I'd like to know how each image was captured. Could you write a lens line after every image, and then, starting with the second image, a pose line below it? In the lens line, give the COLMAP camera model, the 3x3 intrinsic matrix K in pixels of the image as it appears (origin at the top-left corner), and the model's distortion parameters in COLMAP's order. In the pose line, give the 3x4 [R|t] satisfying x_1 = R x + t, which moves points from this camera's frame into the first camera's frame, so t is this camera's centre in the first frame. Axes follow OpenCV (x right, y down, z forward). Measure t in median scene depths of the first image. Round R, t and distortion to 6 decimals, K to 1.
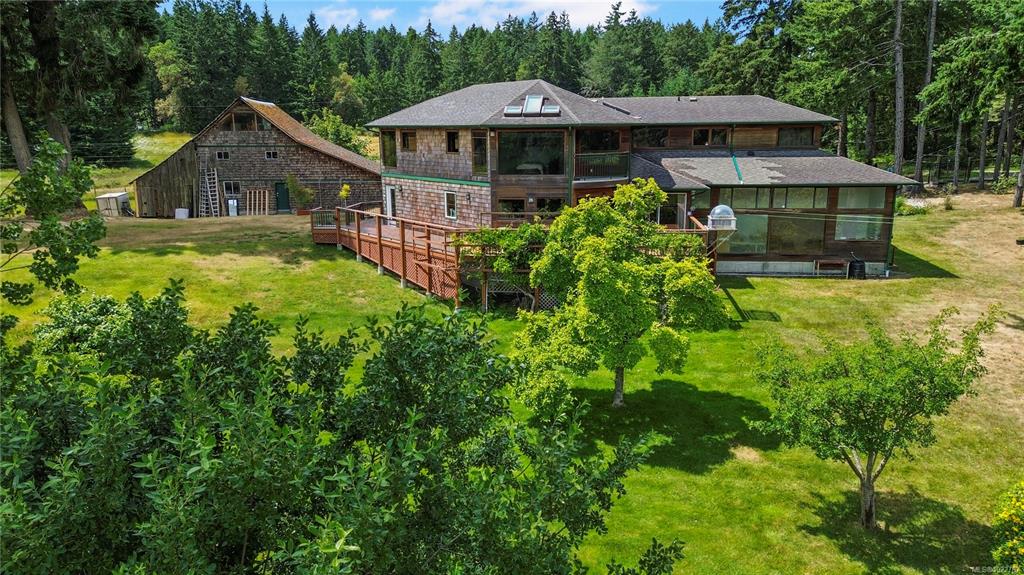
lens RADIAL K [[727.4, 0, 515.9], [0, 727.4, 289.2], [0, 0, 1]] dist [0.091588, -0.099214]
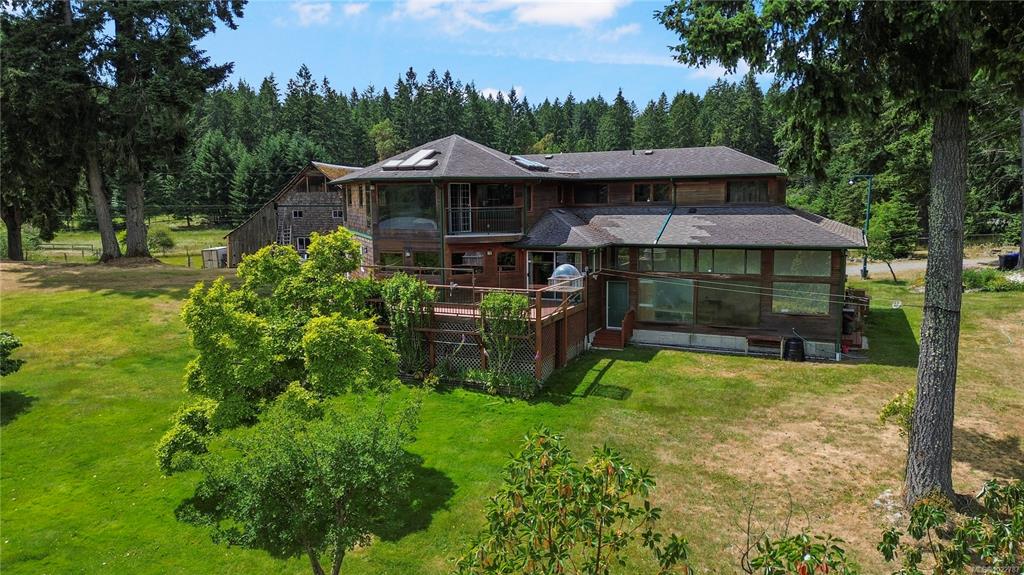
lens RADIAL K [[727.4, 0, 515.9], [0, 727.4, 289.2], [0, 0, 1]] dist [0.091588, -0.099214]
pose [[0.949942, 0.037597, -0.310155, 0.258898], [-0.064810, 0.994852, -0.077901, -0.005526], [0.305630, 0.094103, 0.947489, 0.072343]]
